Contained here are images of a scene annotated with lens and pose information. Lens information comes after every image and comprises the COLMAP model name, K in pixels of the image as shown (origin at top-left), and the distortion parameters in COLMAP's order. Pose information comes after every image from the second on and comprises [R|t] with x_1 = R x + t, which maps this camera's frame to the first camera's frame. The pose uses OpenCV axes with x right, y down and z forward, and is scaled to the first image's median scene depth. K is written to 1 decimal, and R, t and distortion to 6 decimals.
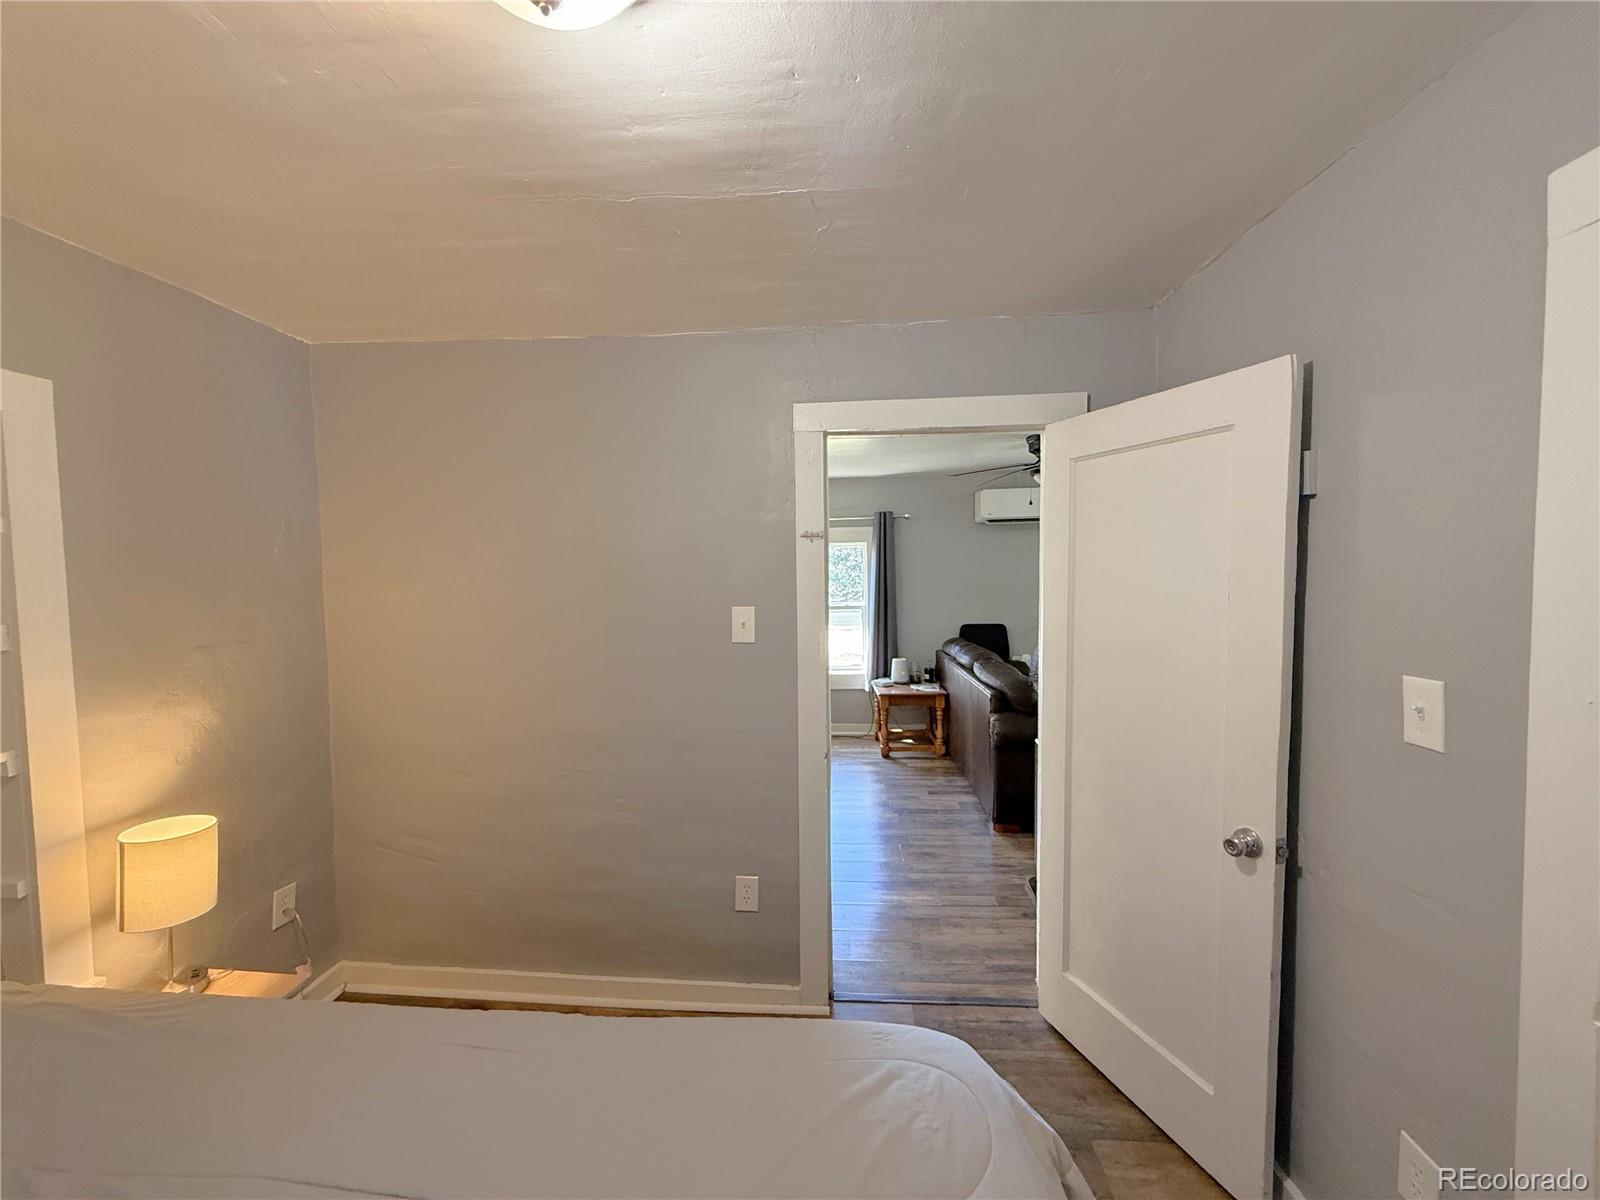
lens RADIAL K [[637.6, 0, 799.3], [0, 637.6, 597.7], [0, 0, 1]] dist [-0.000760, -0.000022]
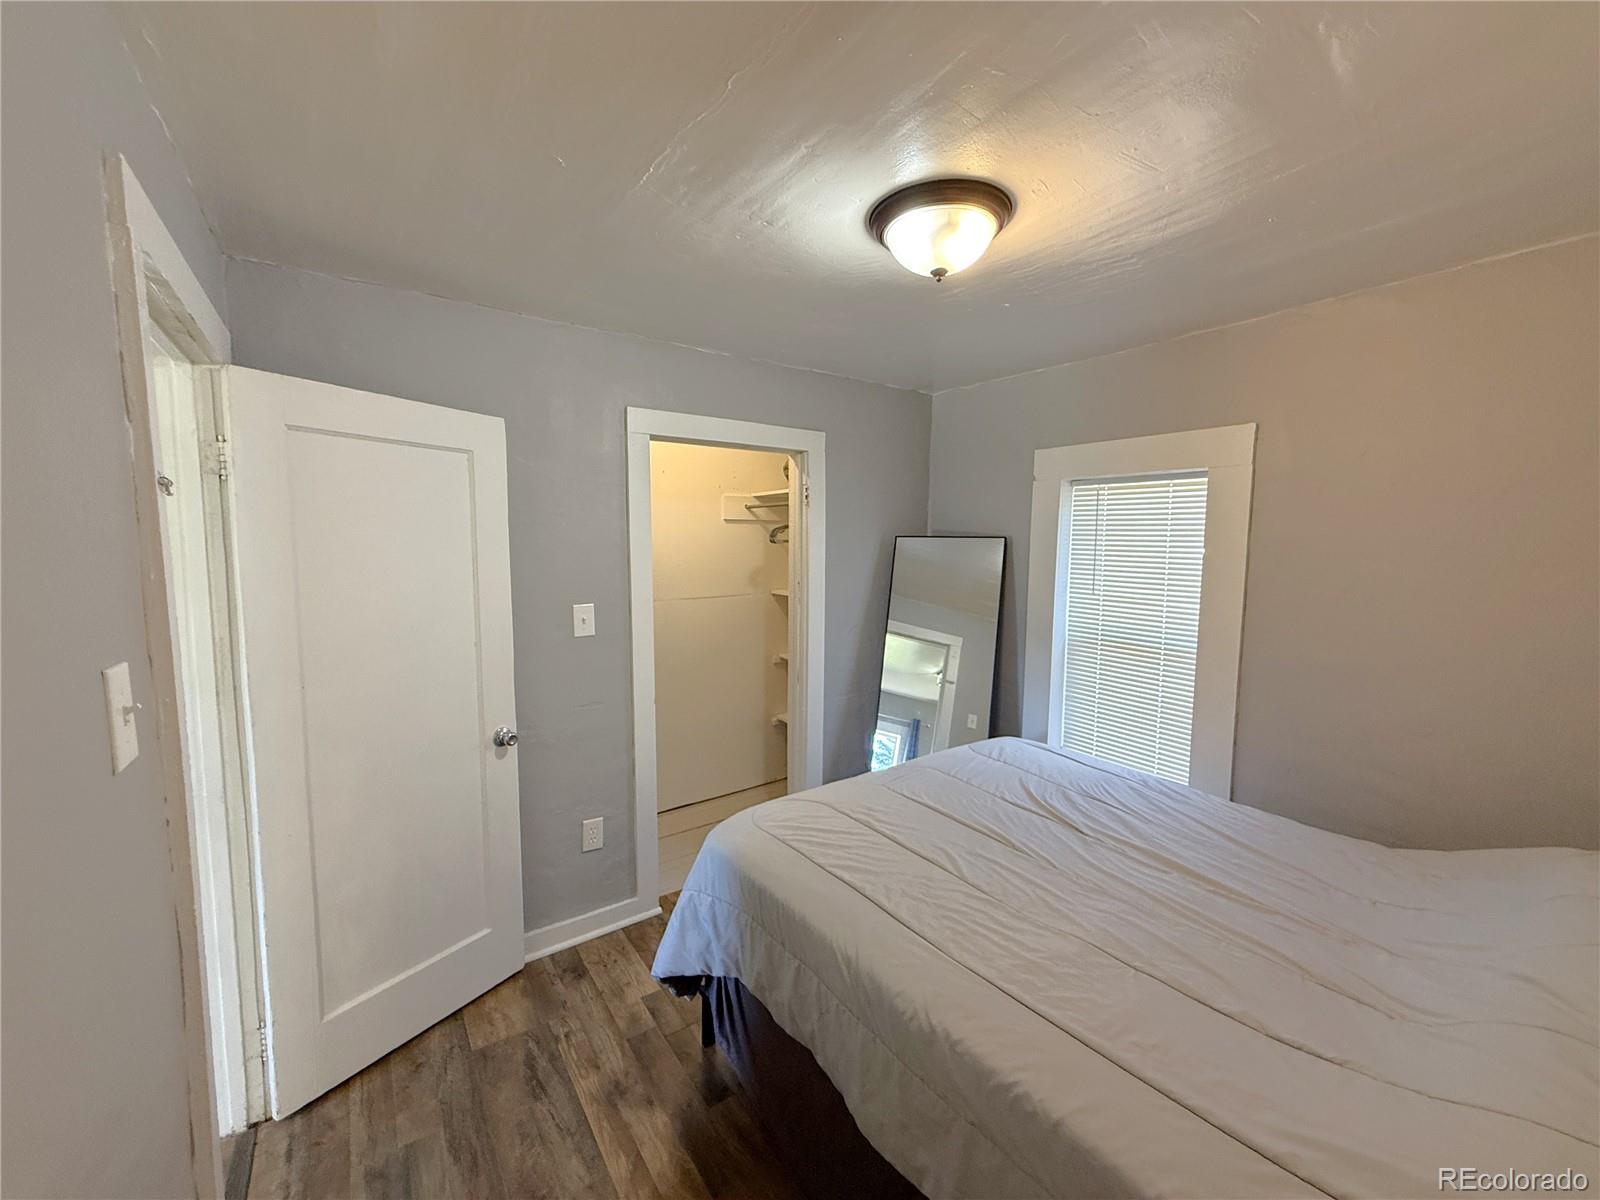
lens RADIAL K [[637.6, 0, 799.6], [0, 637.6, 598.8], [0, 0, 1]] dist [-0.000760, -0.000022]
pose [[-0.626227, -0.058238, 0.777463, -0.881605], [0.040776, 0.993395, 0.107257, -0.071448], [-0.778574, 0.098869, -0.619716, 1.355798]]
